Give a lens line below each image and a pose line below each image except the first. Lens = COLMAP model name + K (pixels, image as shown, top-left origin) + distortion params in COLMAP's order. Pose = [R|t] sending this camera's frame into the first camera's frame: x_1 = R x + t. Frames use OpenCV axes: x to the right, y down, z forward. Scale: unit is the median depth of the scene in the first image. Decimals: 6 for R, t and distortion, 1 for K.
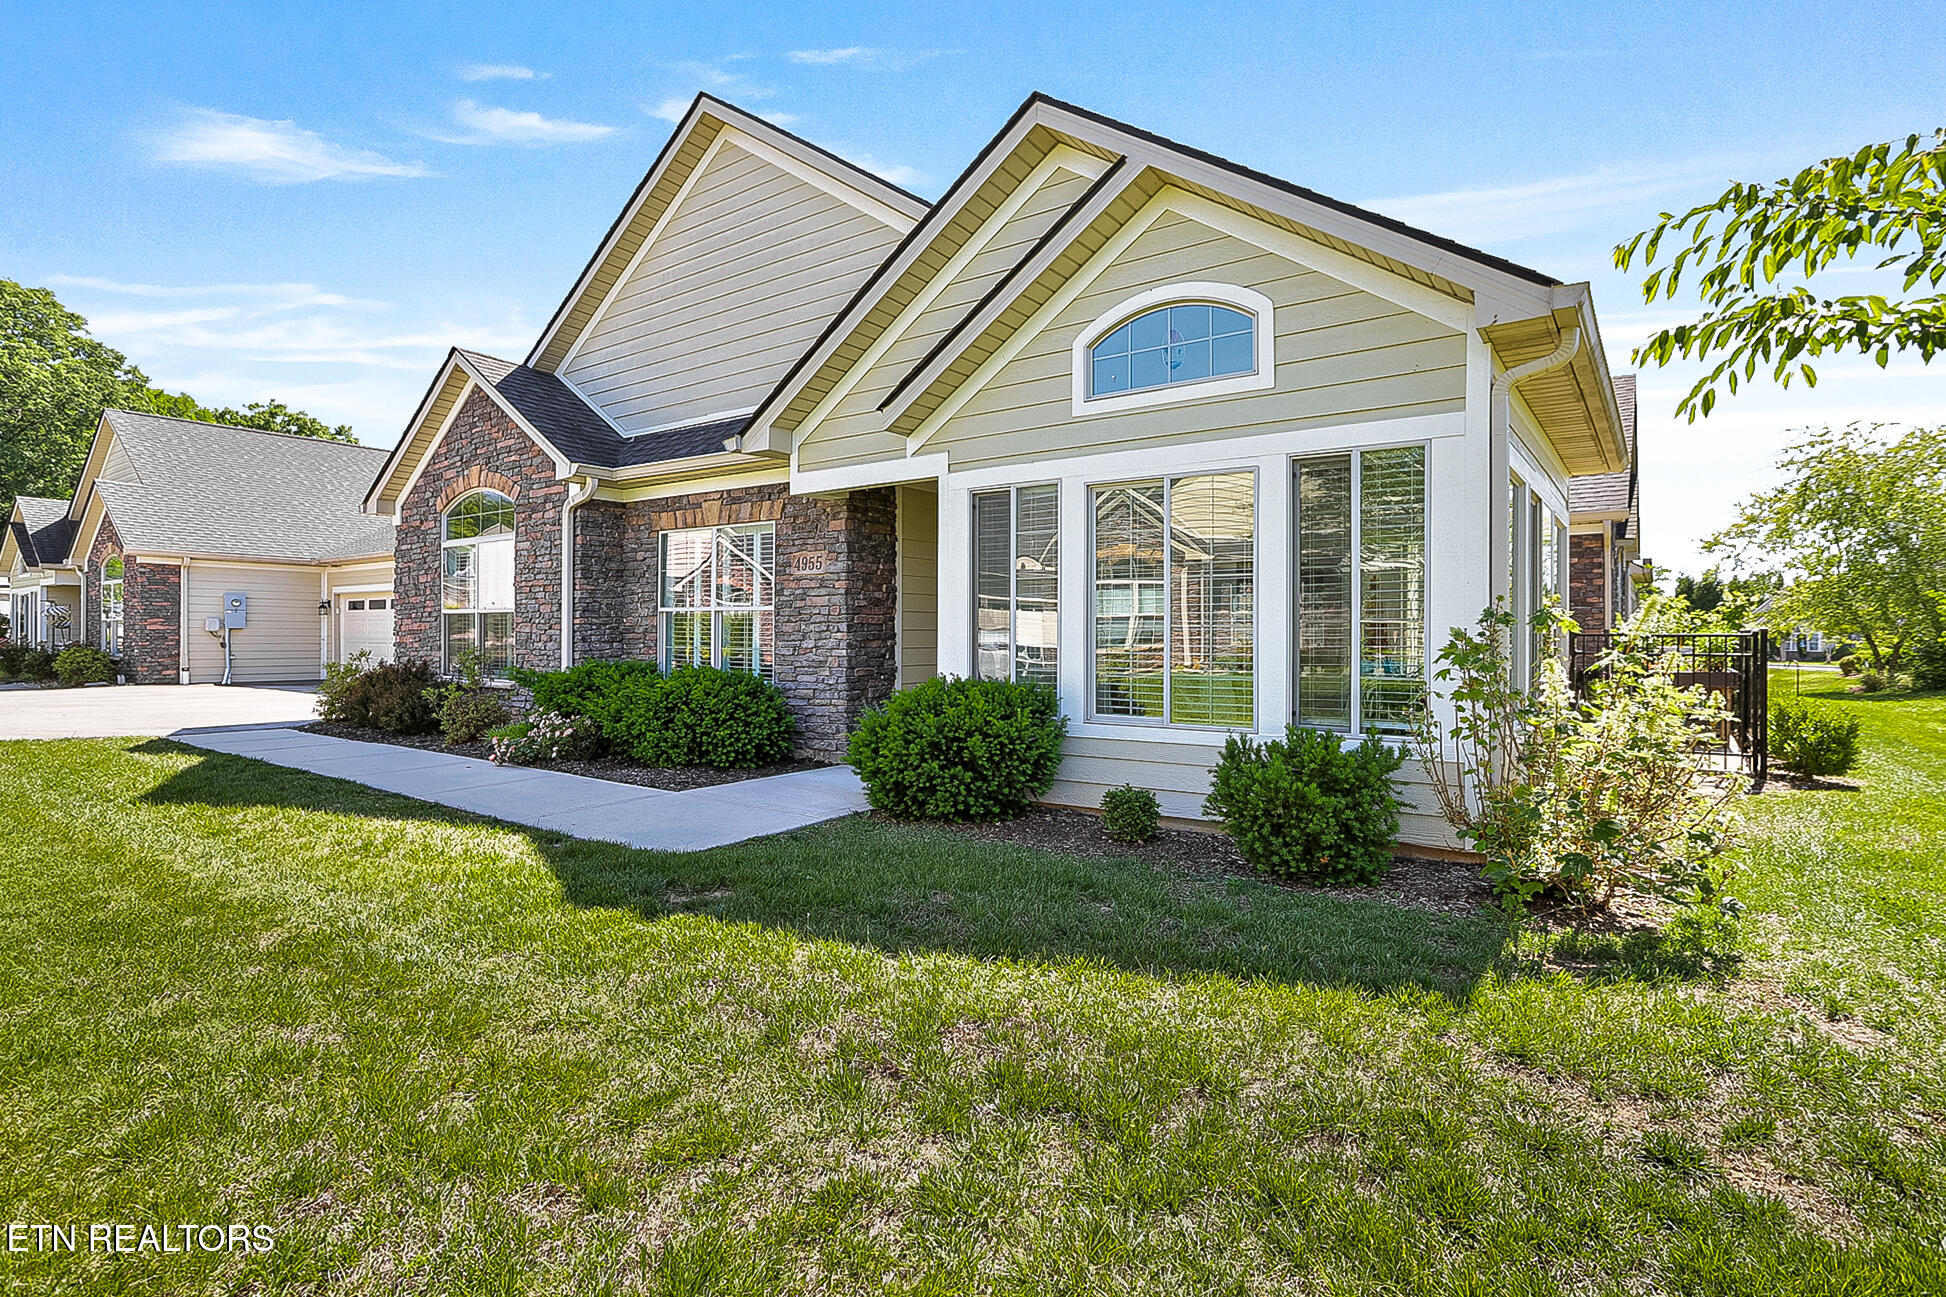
lens RADIAL K [[947.8, 0, 951.1], [0, 947.8, 634.4], [0, 0, 1]] dist [-0.047047, 0.000227]
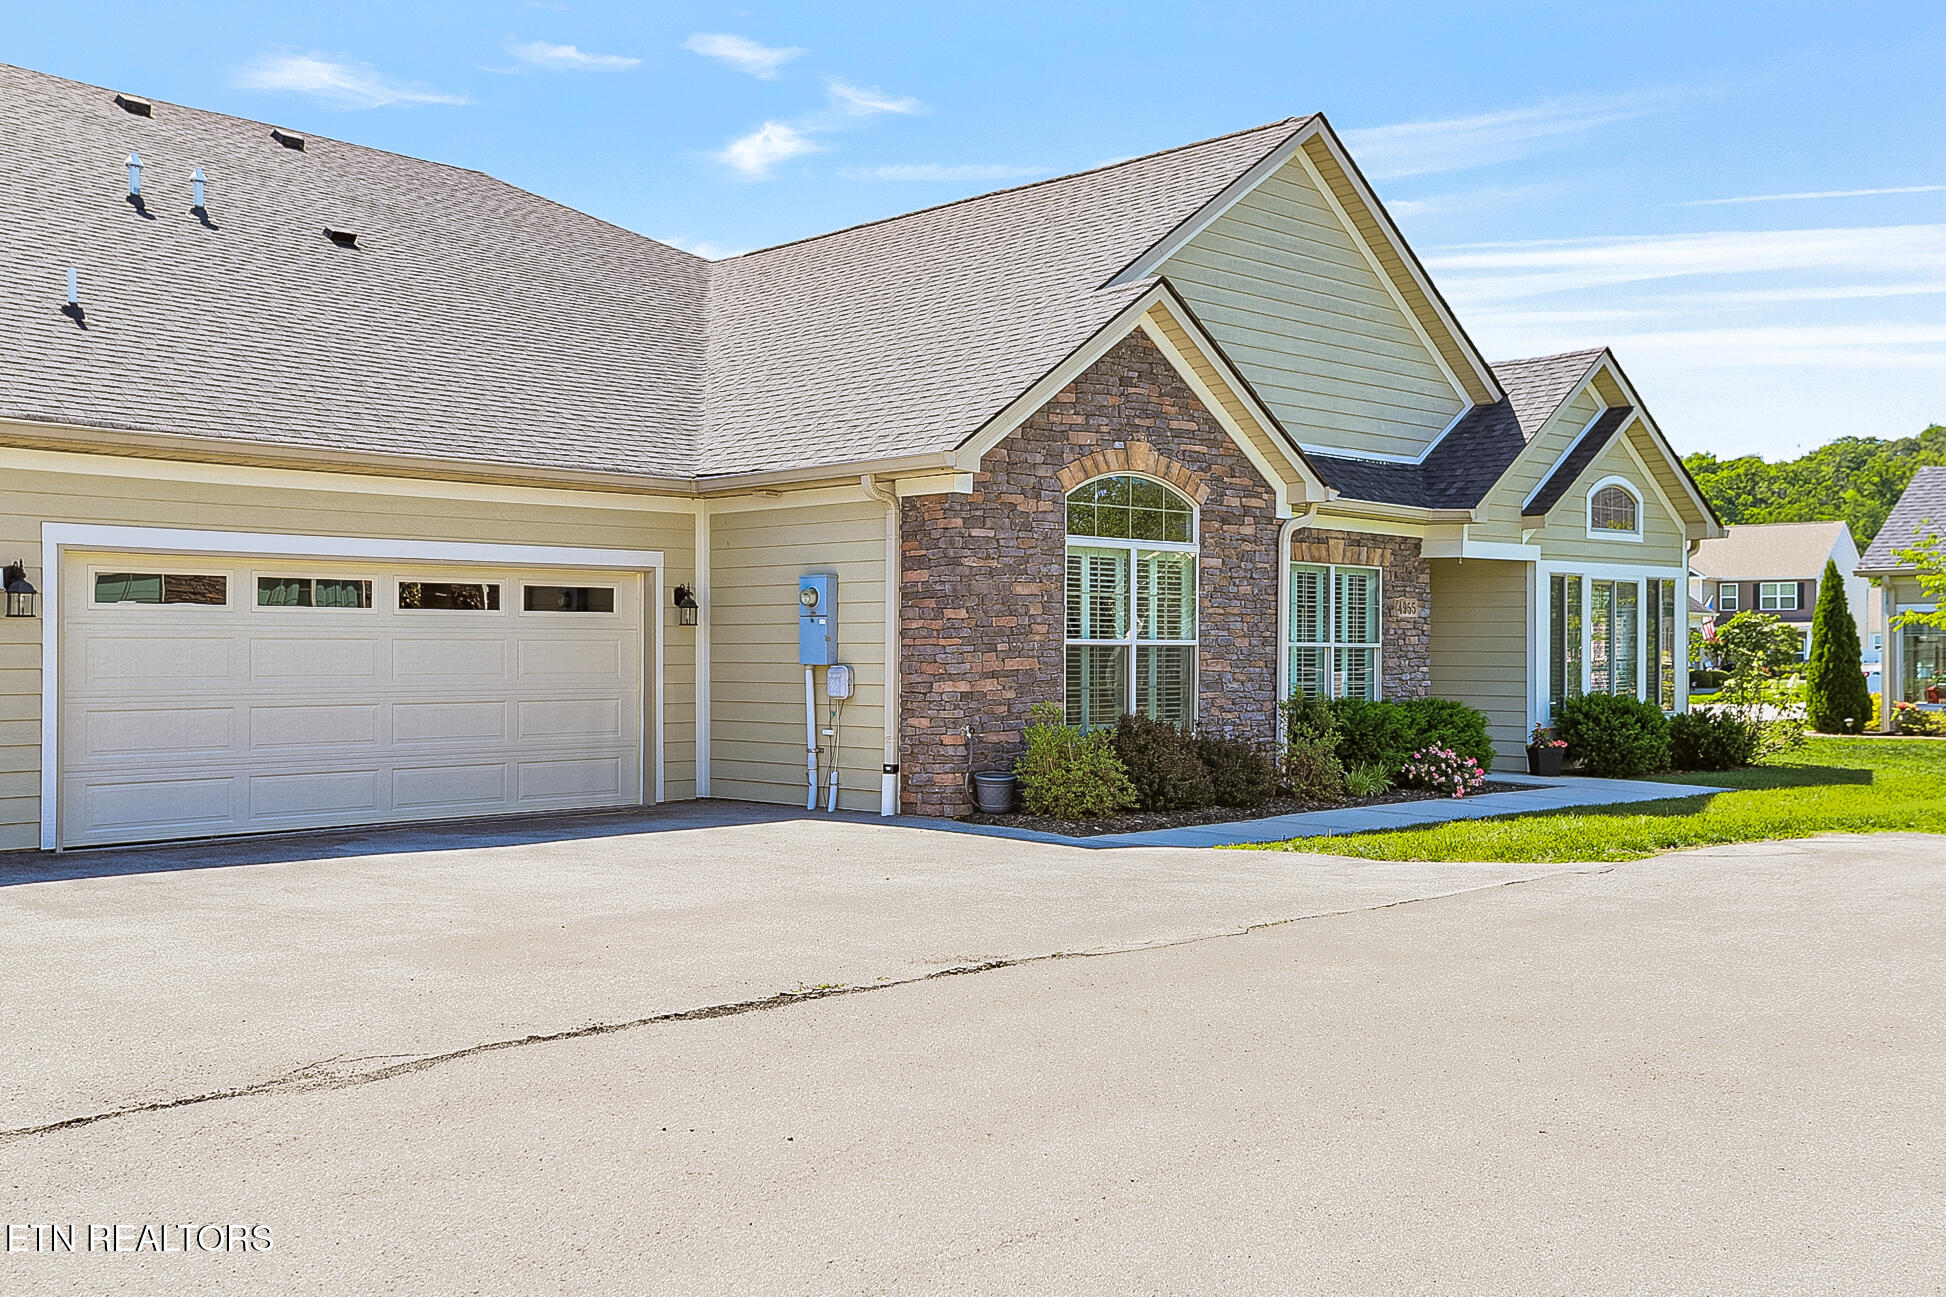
lens RADIAL K [[1882.3, 0, 973.0], [0, 1882.3, 648.5], [0, 0, 1]] dist [0.005160, 0.002220]
pose [[0.166726, -0.004946, 0.985991, -2.971321], [-0.002885, 0.999981, 0.005504, -0.042406], [-0.985999, -0.003762, 0.166709, 1.338604]]
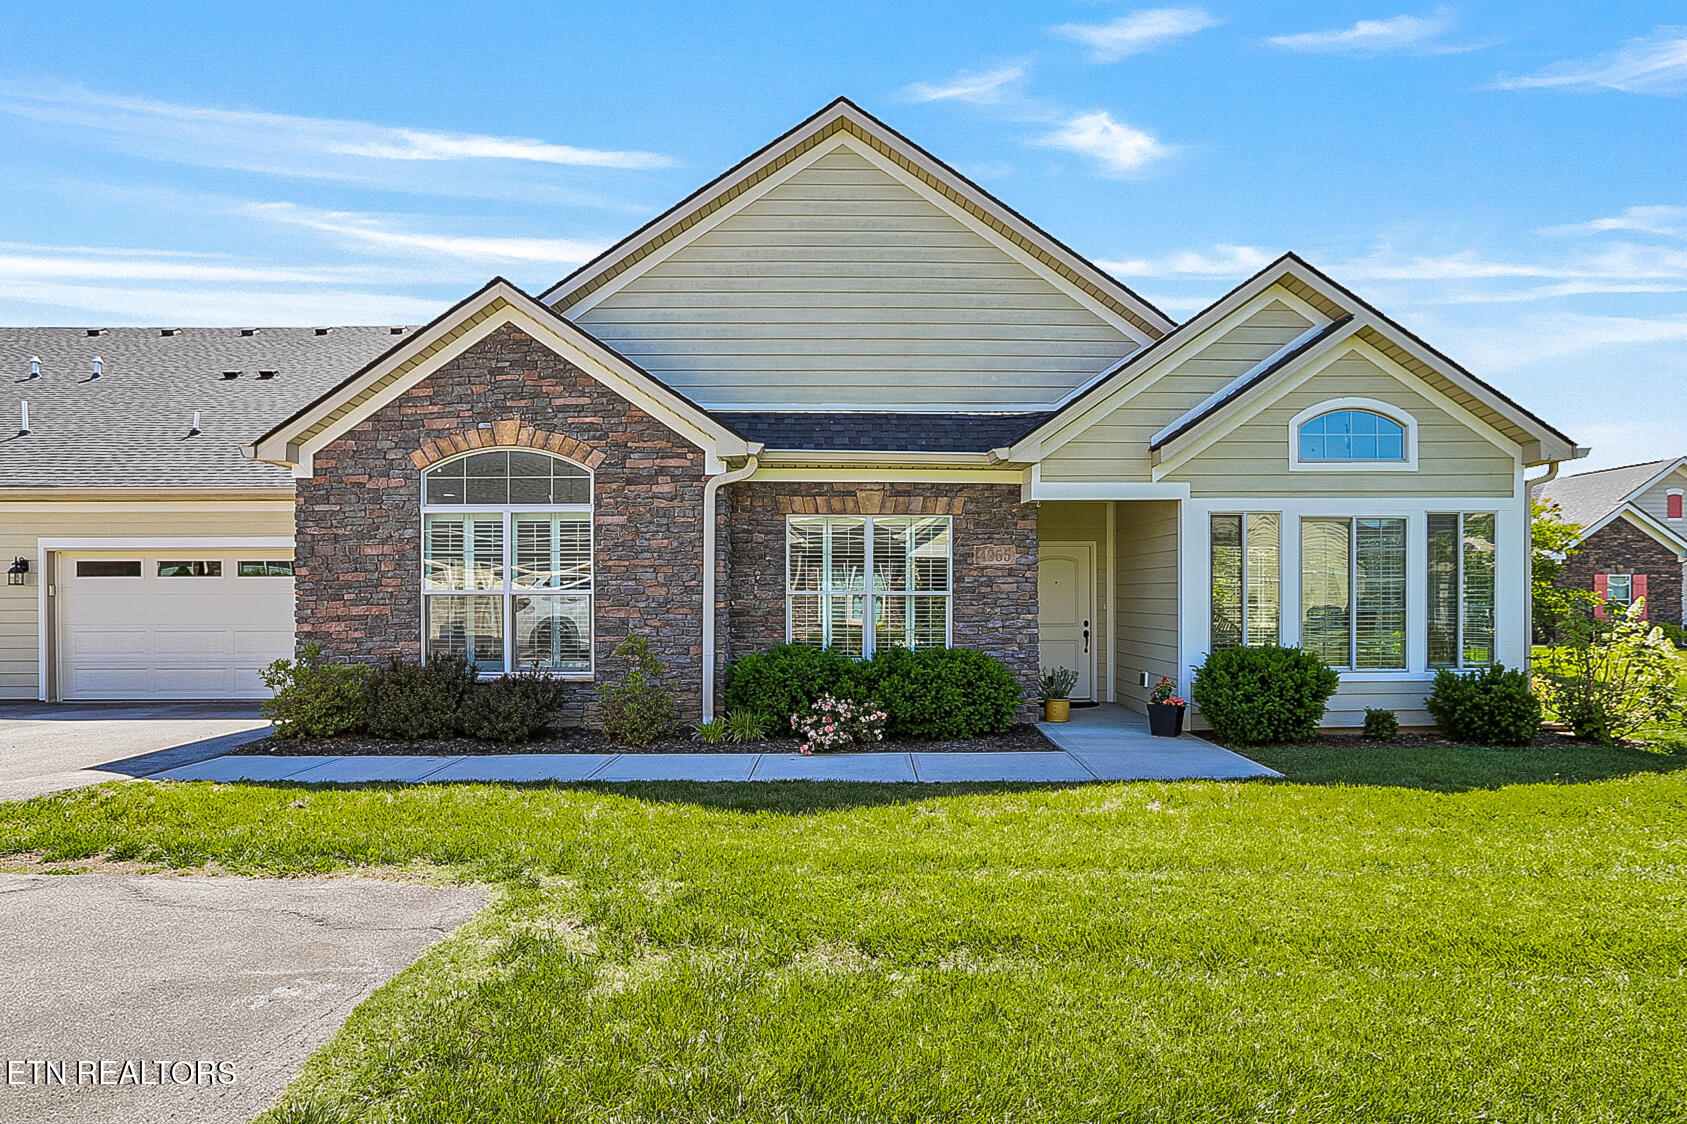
lens RADIAL K [[950.1, 0, 837.8], [0, 950.1, 602.4], [0, 0, 1]] dist [-0.059385, 0.000417]
pose [[0.797591, -0.009702, 0.603121, -1.186656], [0.005739, 0.999947, 0.008496, -0.032361], [-0.603171, -0.003315, 0.797605, 0.216687]]
